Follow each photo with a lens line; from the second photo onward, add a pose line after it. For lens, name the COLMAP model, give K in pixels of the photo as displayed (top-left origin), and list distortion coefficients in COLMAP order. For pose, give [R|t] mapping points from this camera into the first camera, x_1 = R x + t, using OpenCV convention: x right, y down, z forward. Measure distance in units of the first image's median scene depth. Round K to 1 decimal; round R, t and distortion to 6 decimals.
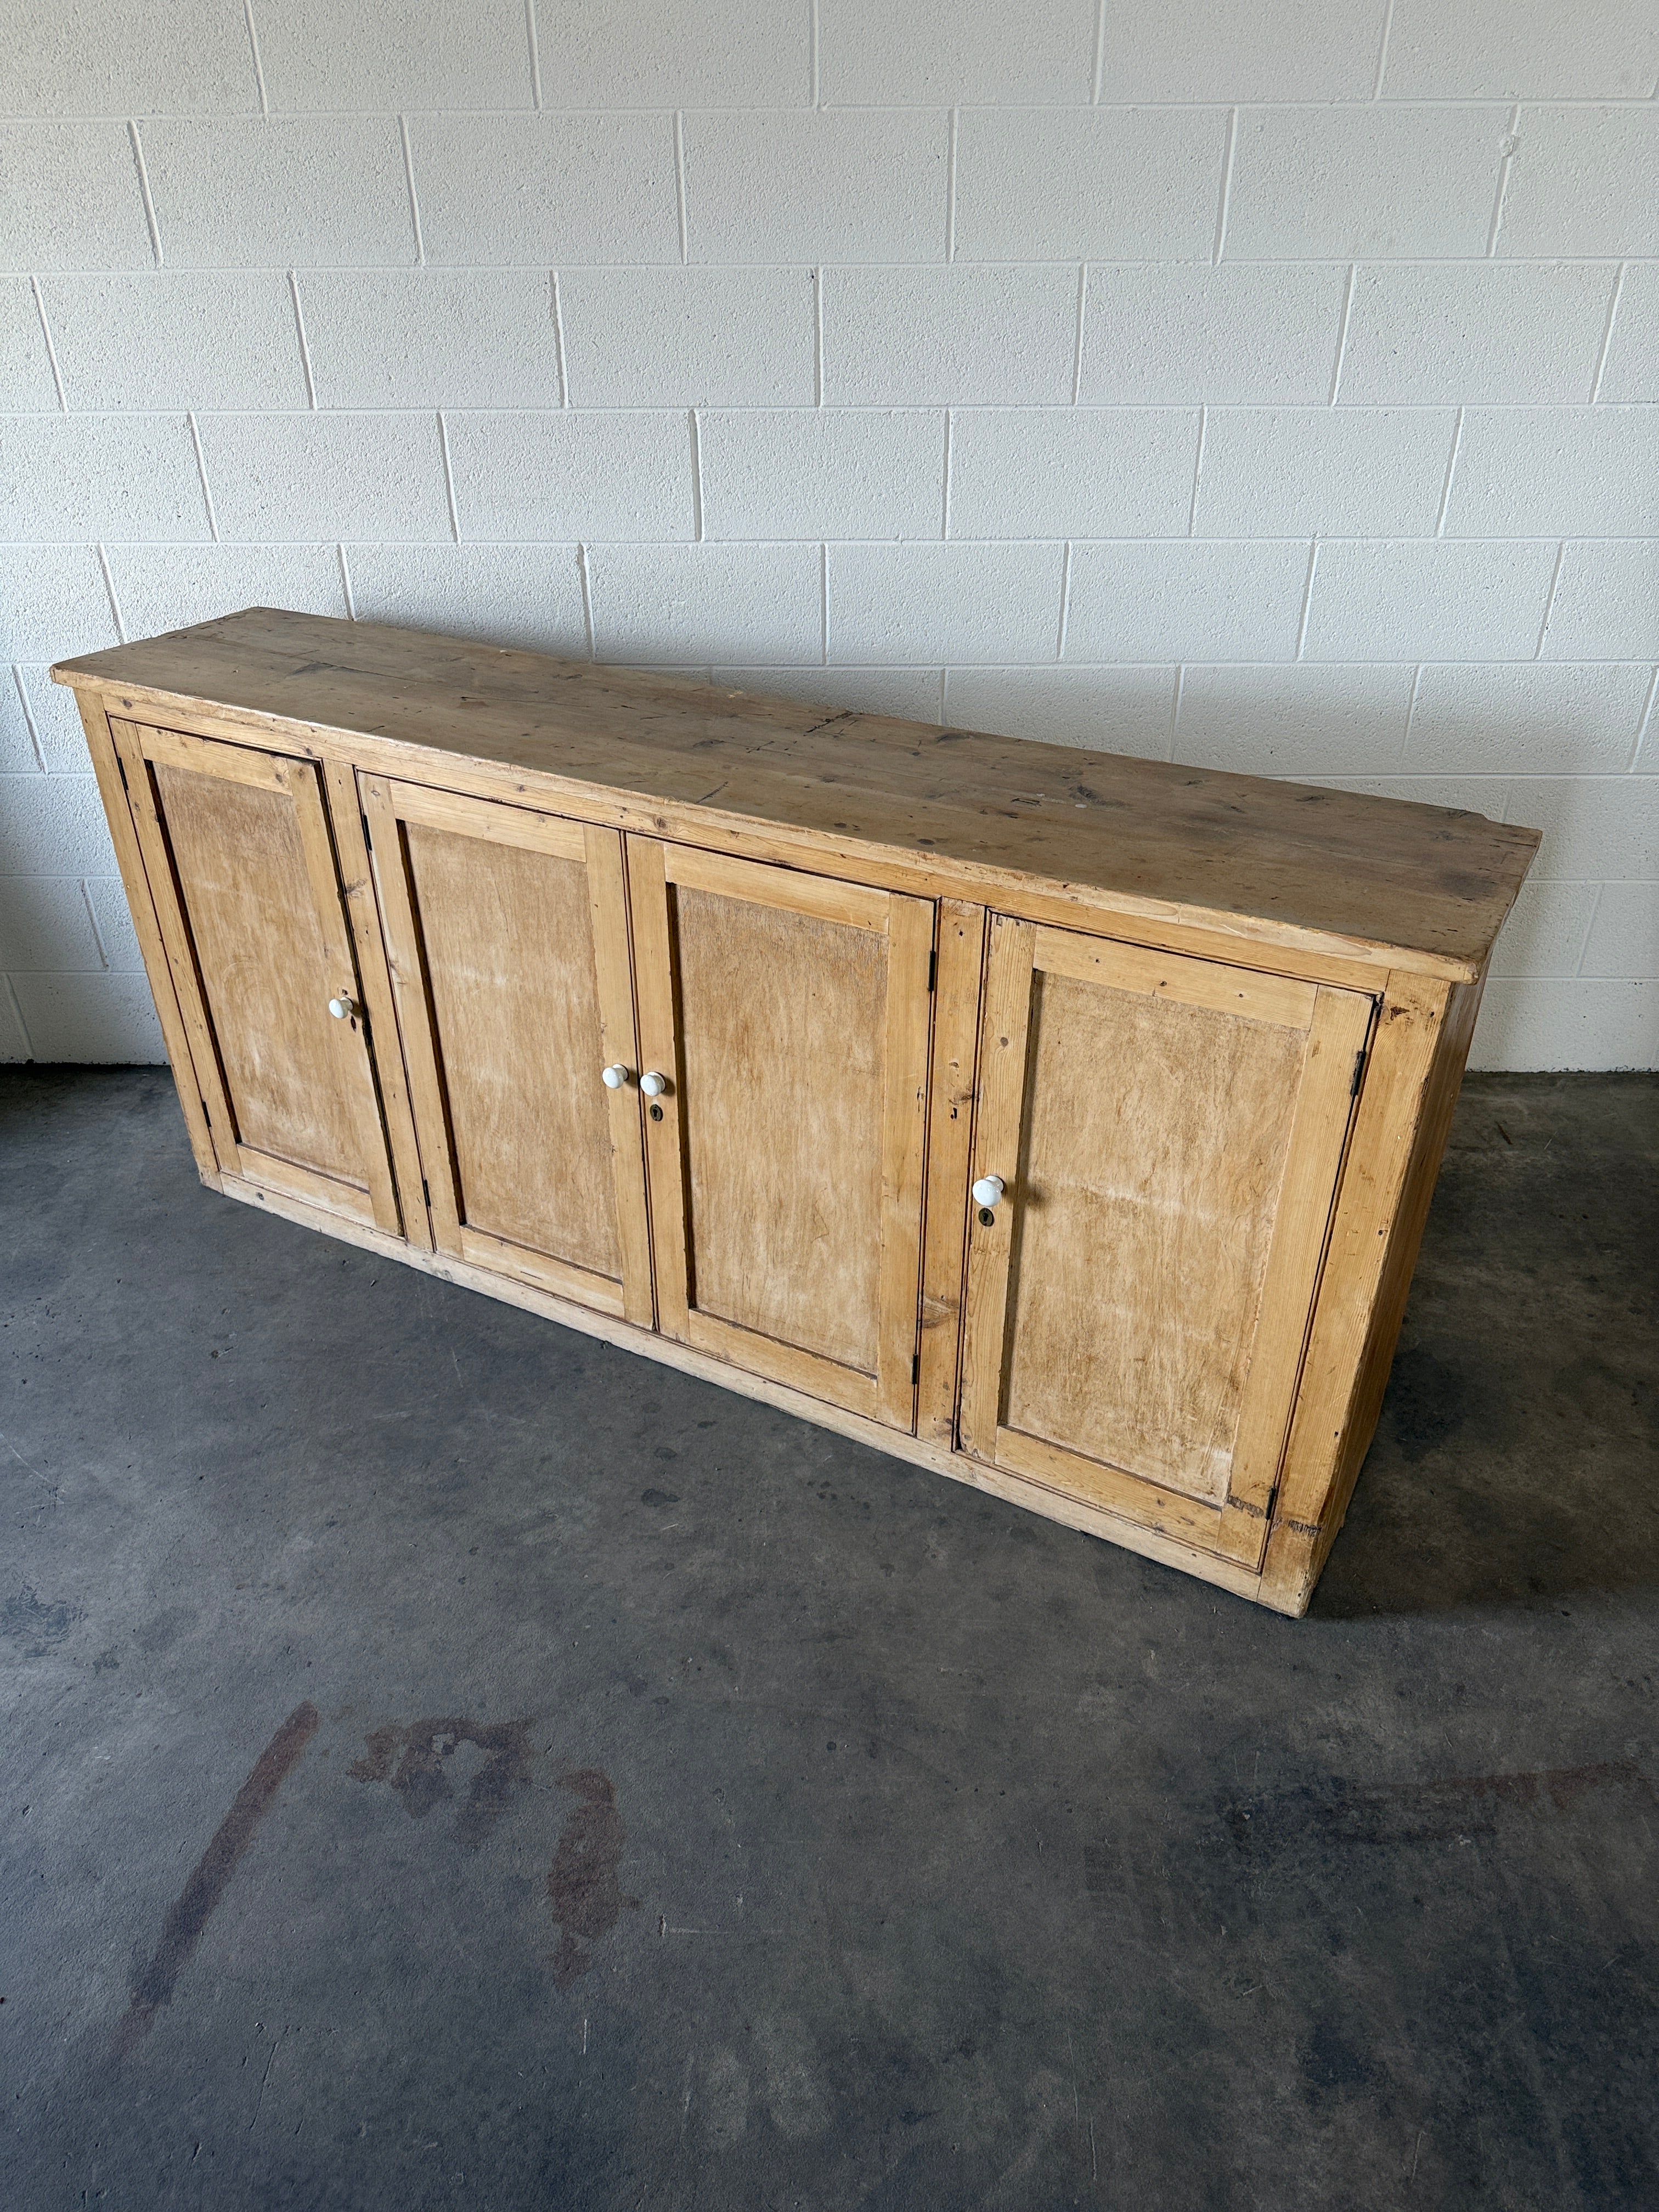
lens RADIAL K [[1564.7, 0, 827.8], [0, 1564.7, 1103.7], [0, 0, 1]] dist [0.021899, -0.030397]
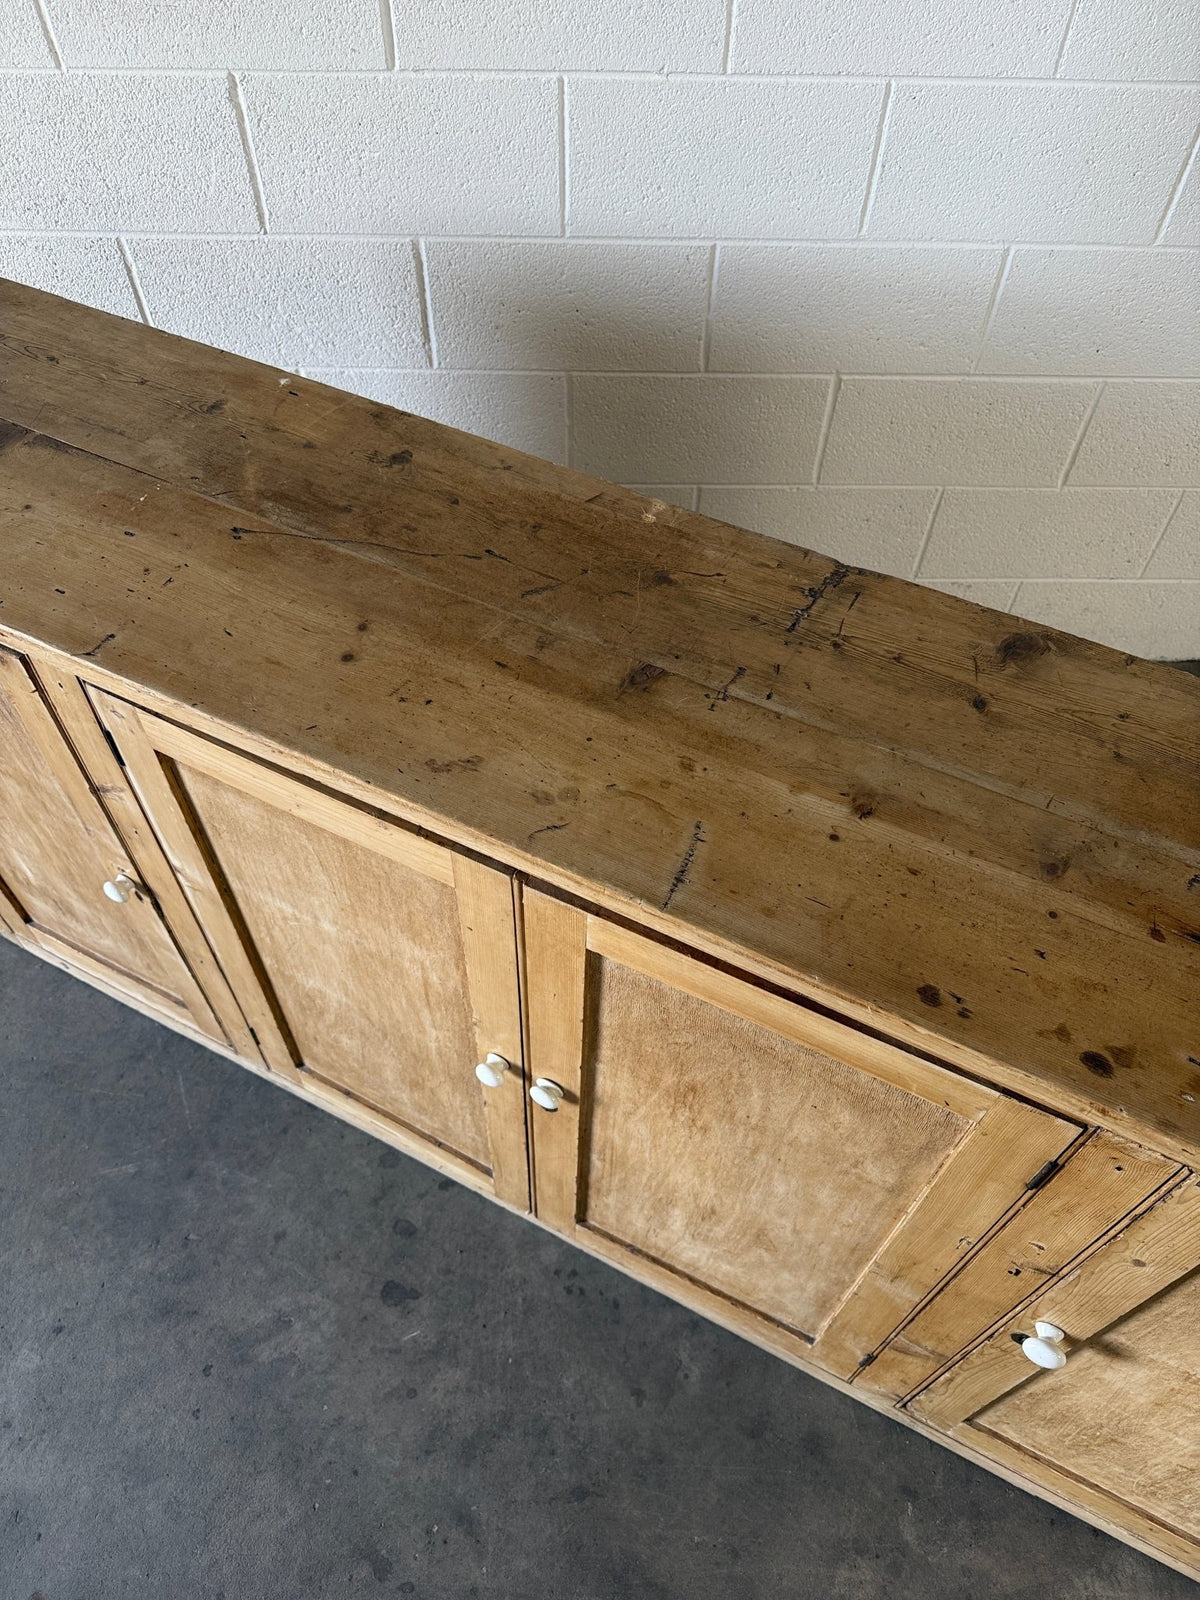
lens RADIAL K [[1131.8, 0, 599.4], [0, 1131.8, 801.5], [0, 0, 1]] dist [0.021899, -0.030397]
pose [[0.999523, -0.006889, 0.030102, -0.004374], [-0.004629, 0.930355, 0.366632, -0.298978], [-0.030531, -0.366596, 0.929879, 0.477772]]
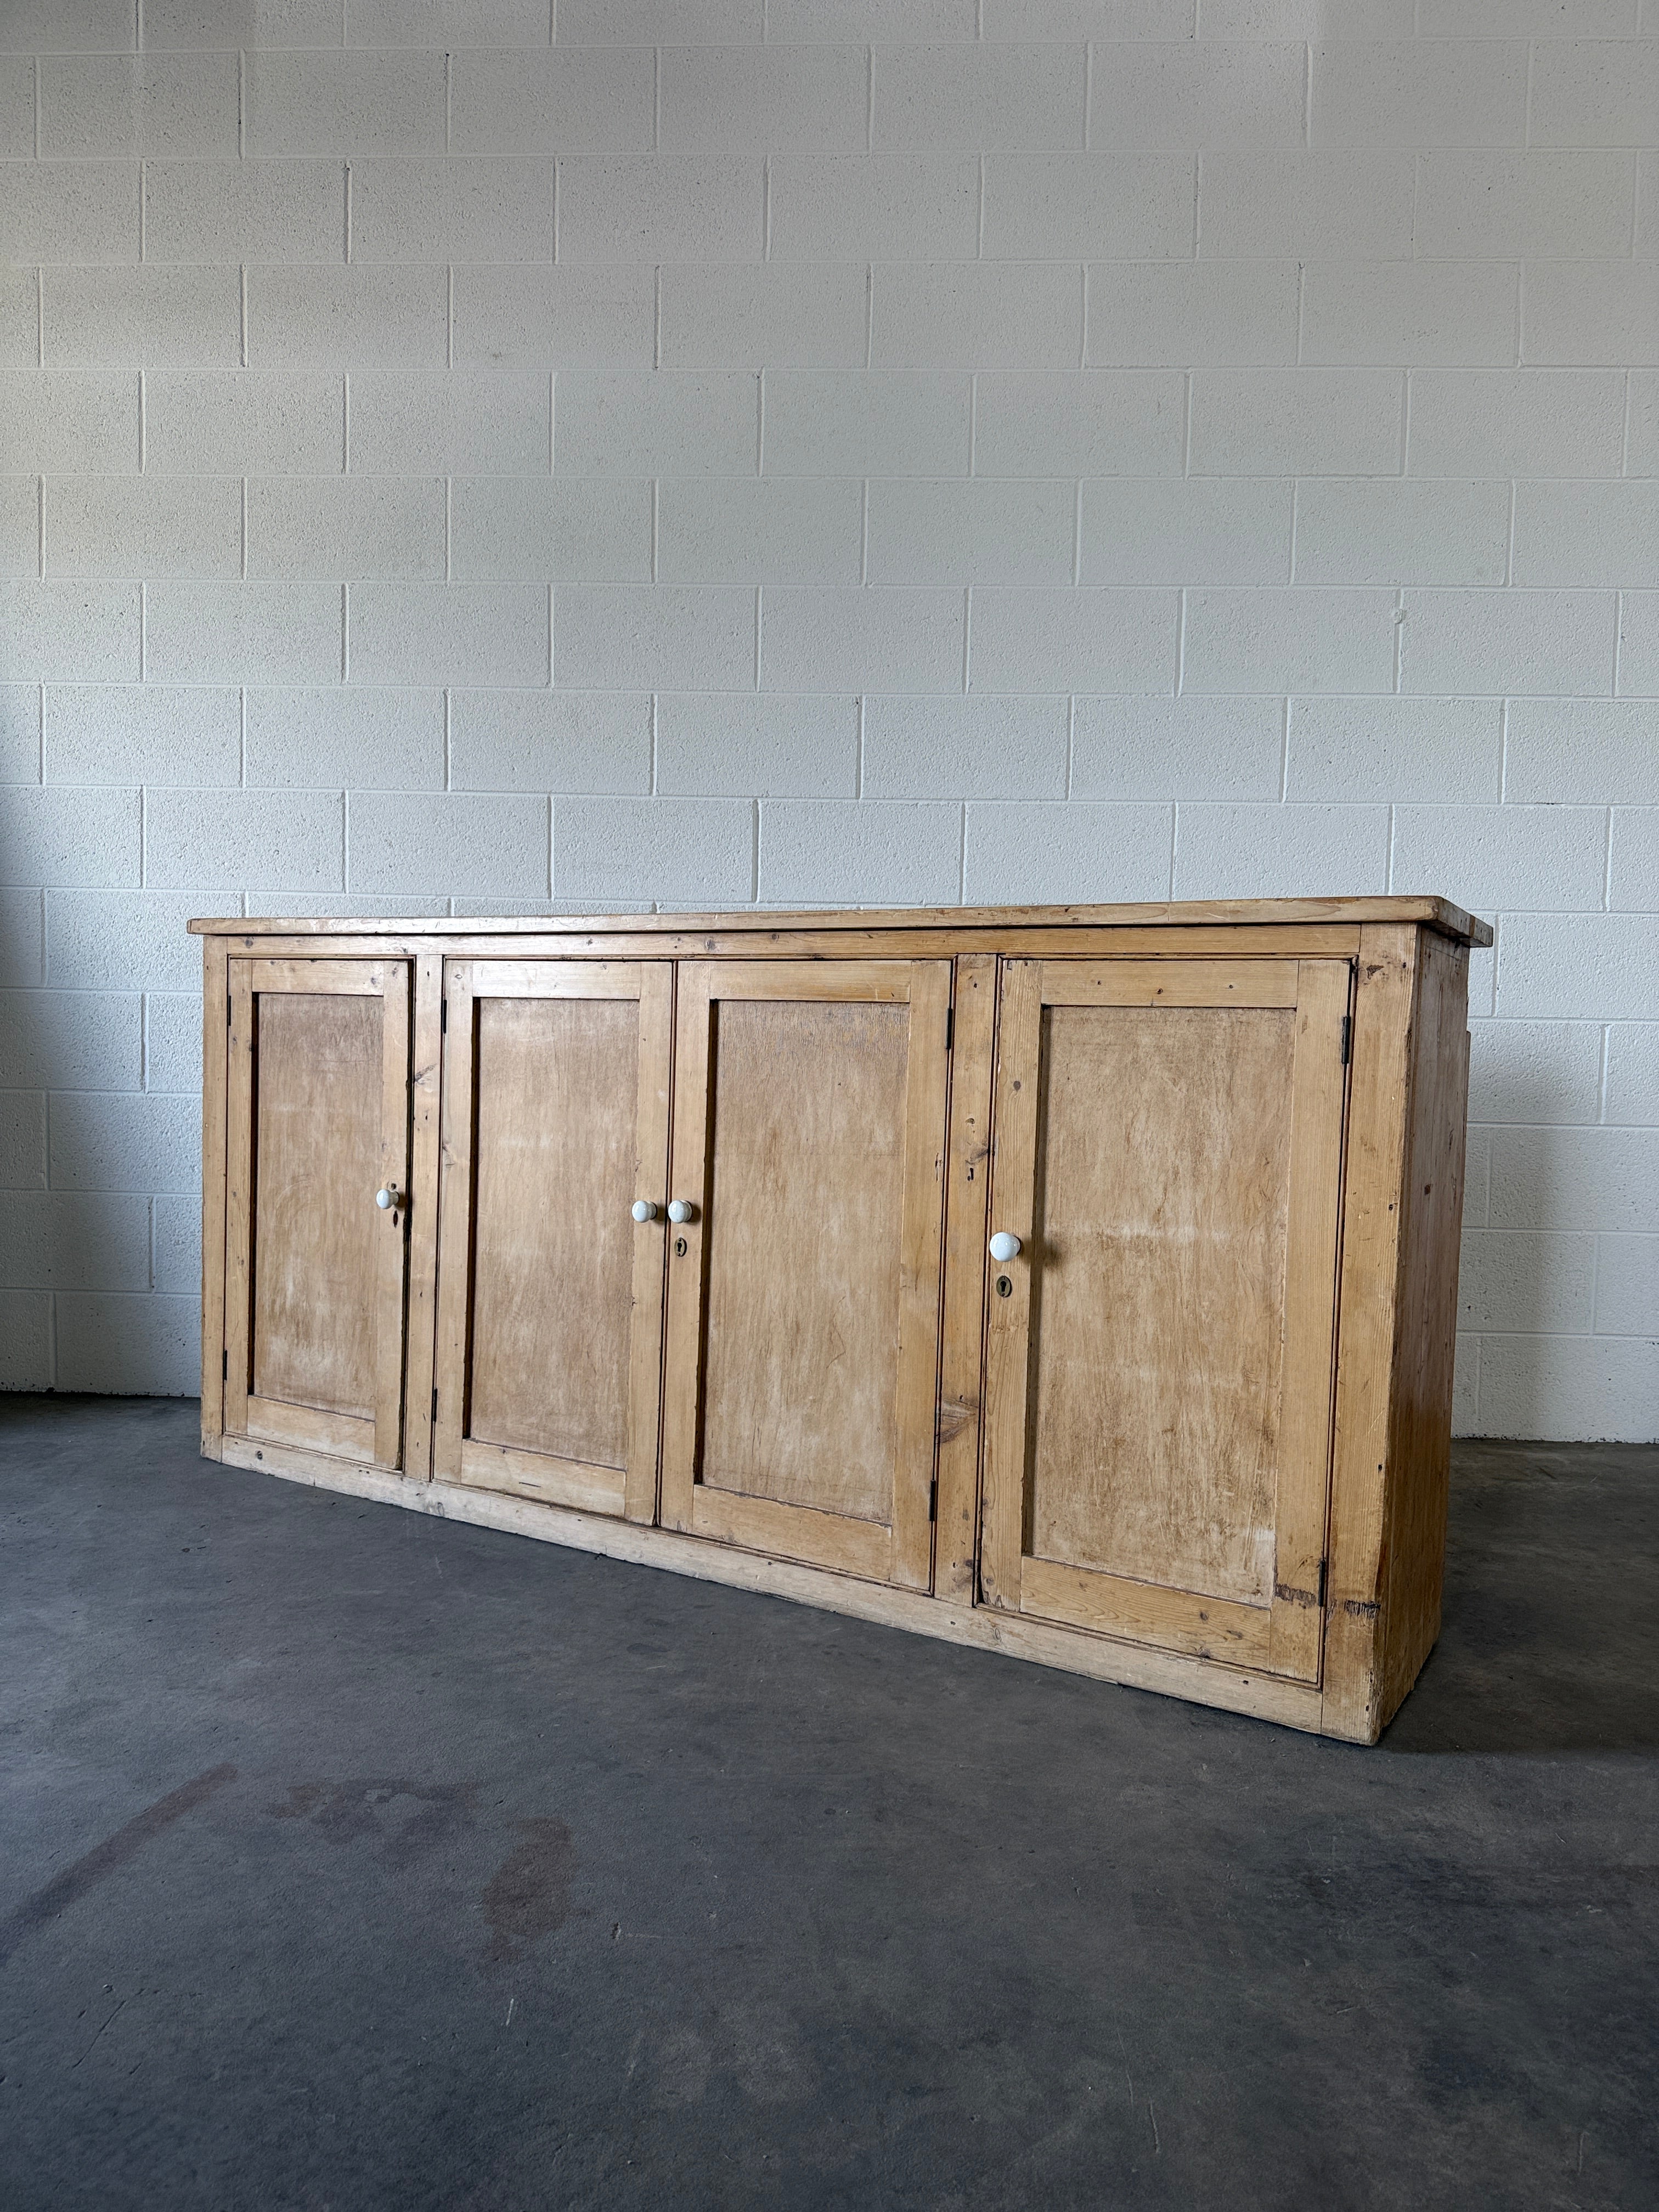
lens RADIAL K [[1564.7, 0, 828.3], [0, 1564.7, 1115.0], [0, 0, 1]] dist [0.021899, -0.030397]
pose [[0.999228, 0.030955, -0.024197, 0.009149], [-0.038757, 0.877652, -0.477729, 0.429671], [0.006449, 0.478298, 0.878174, 0.062822]]
